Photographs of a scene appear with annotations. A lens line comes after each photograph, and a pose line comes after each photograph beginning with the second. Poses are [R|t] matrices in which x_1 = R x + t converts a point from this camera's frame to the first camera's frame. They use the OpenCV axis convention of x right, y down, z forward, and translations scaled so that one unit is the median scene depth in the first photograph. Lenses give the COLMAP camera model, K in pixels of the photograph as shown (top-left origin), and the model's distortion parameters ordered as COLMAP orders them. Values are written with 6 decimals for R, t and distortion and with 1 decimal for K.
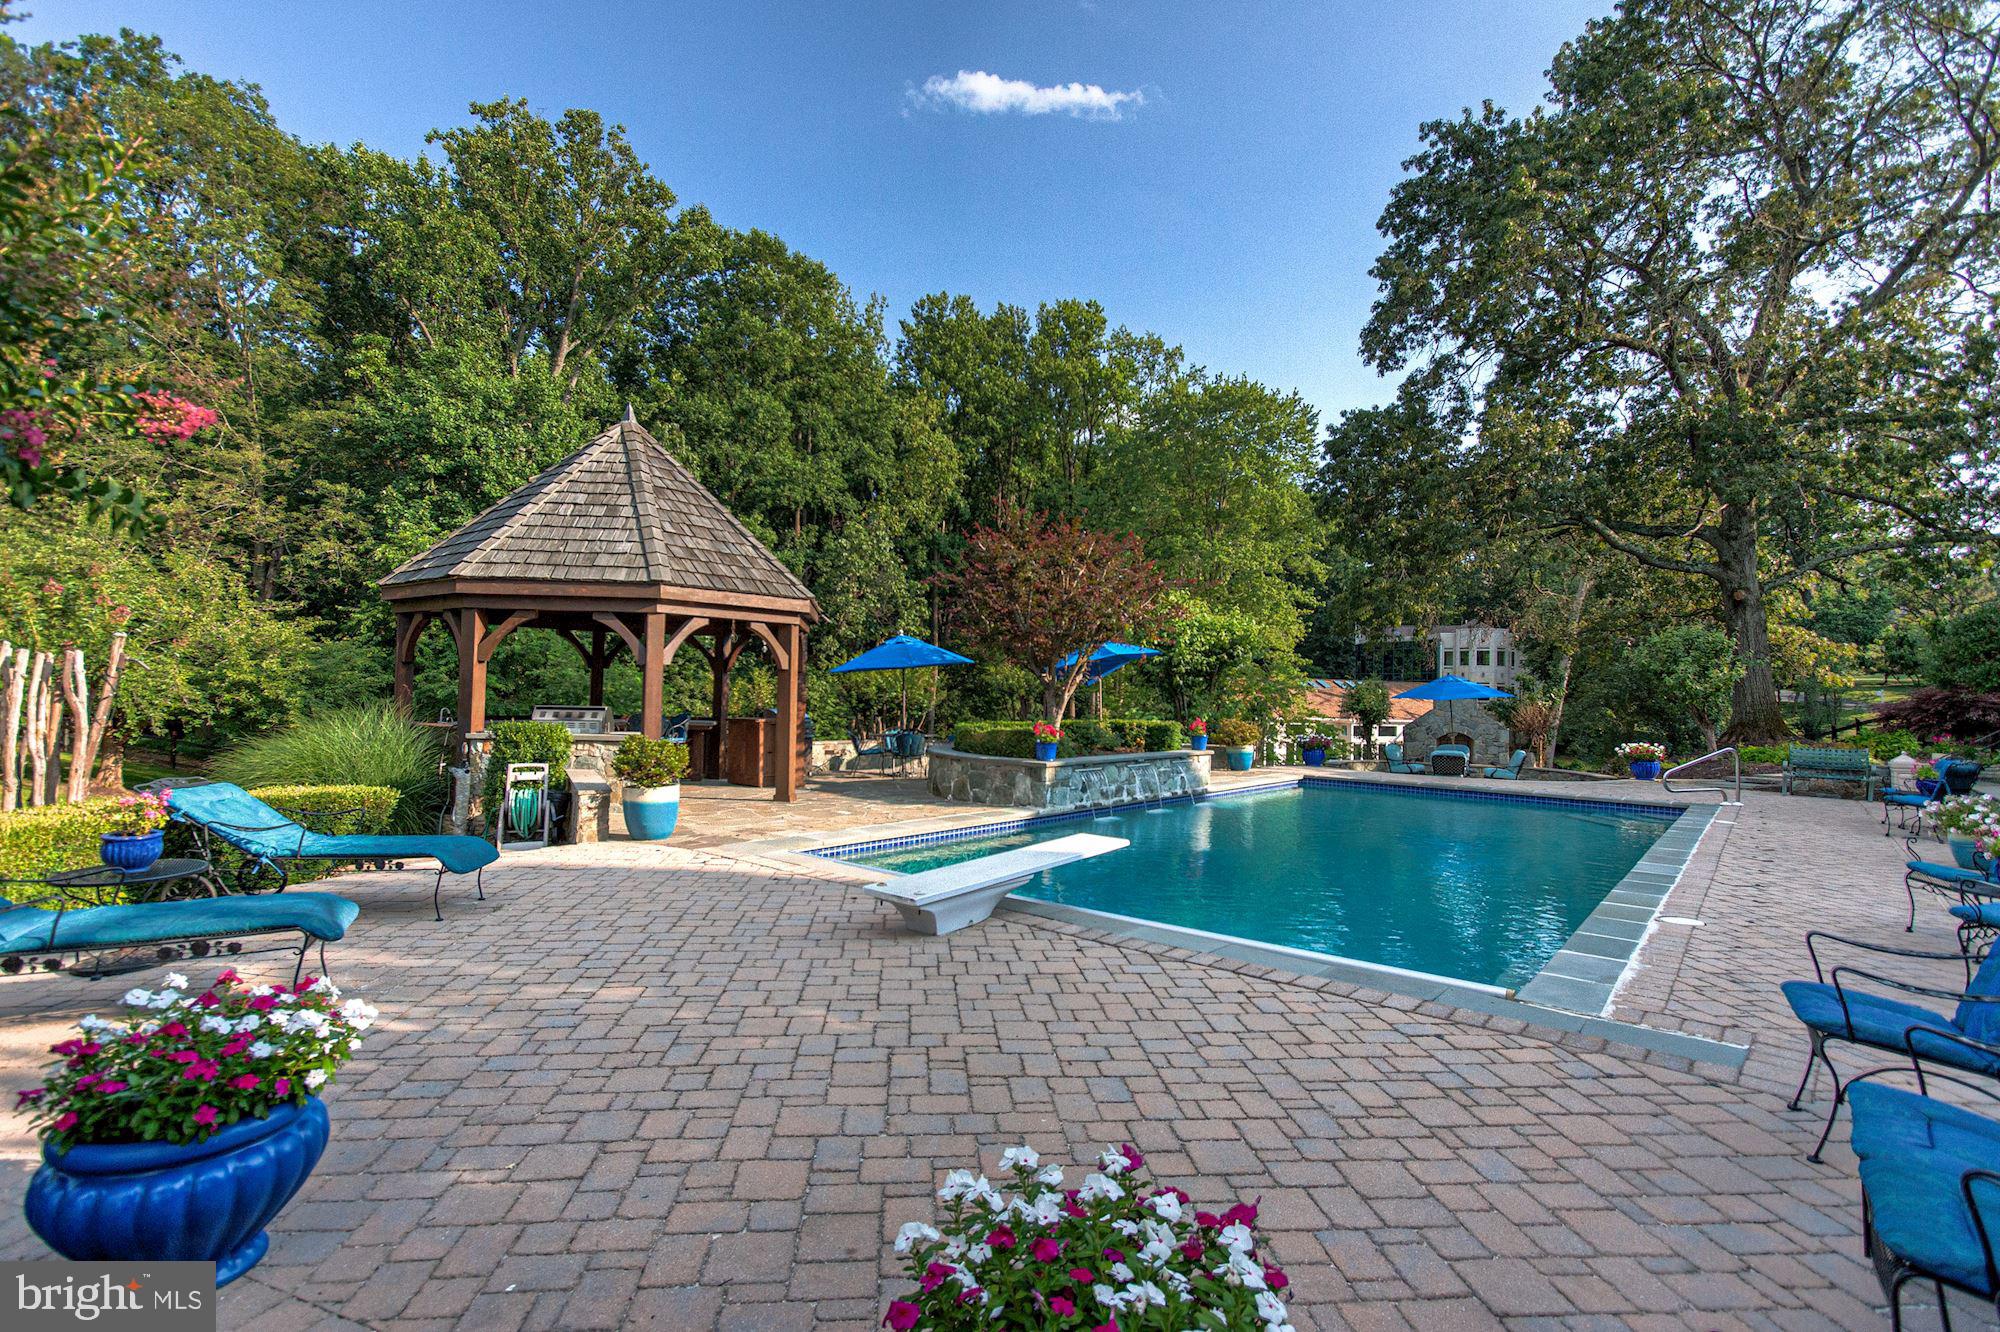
lens RADIAL K [[936.5, 0, 1000.0], [0, 936.5, 666.0], [0, 0, 1]] dist [0.002093, 0.000602]
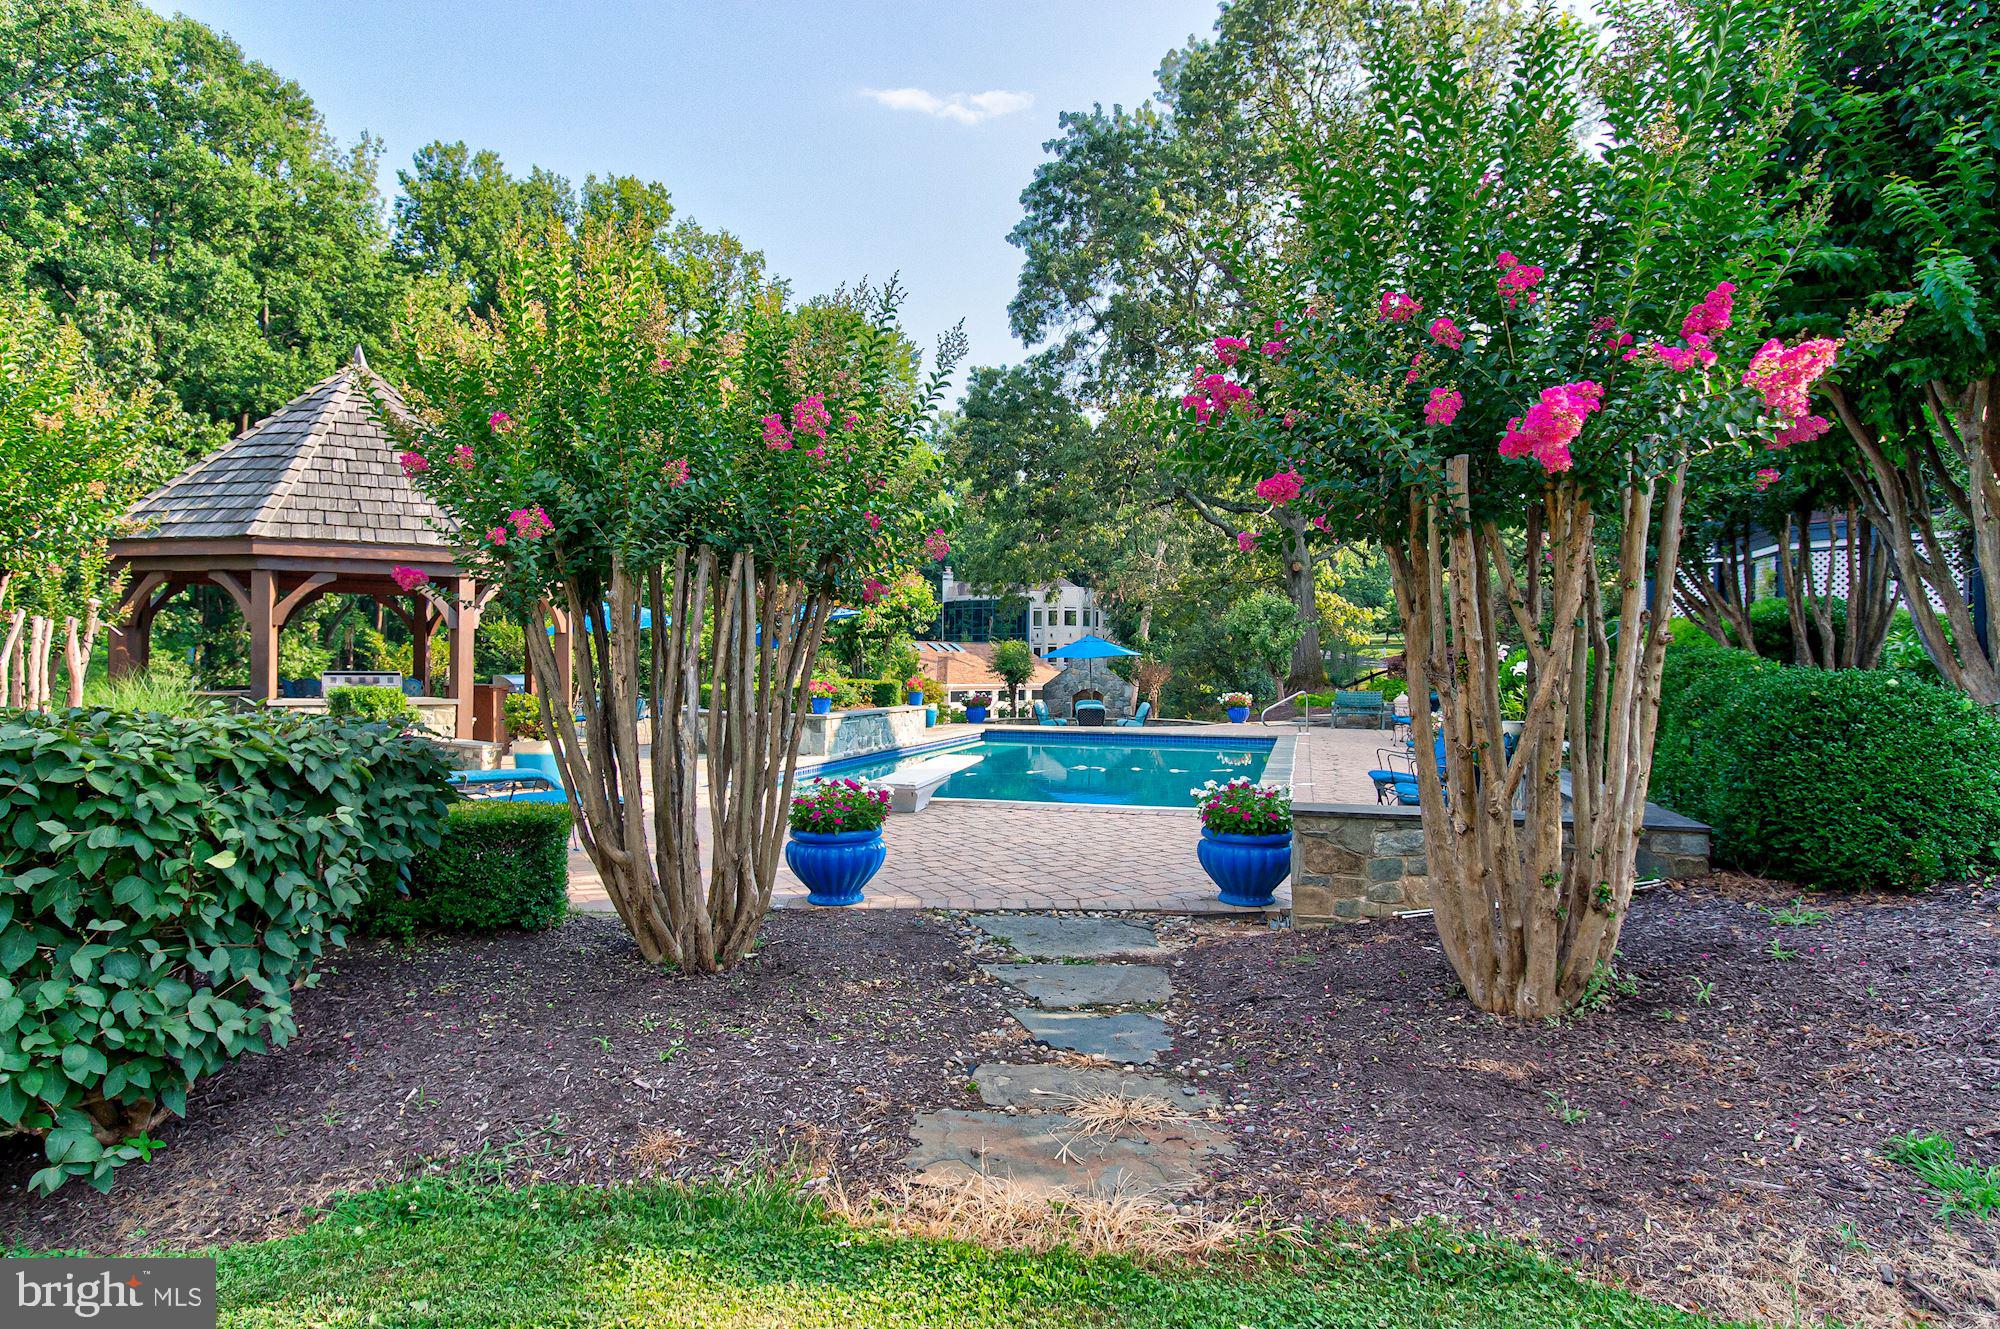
lens RADIAL K [[1158.7, 0, 1000.0], [0, 1158.7, 664.5], [0, 0, 1]] dist [-0.004499, 0.001483]
pose [[0.907377, -0.014174, 0.420078, -0.136640], [0.000213, 0.999447, 0.033262, -0.001656], [-0.420317, -0.030091, 0.906878, -0.136851]]
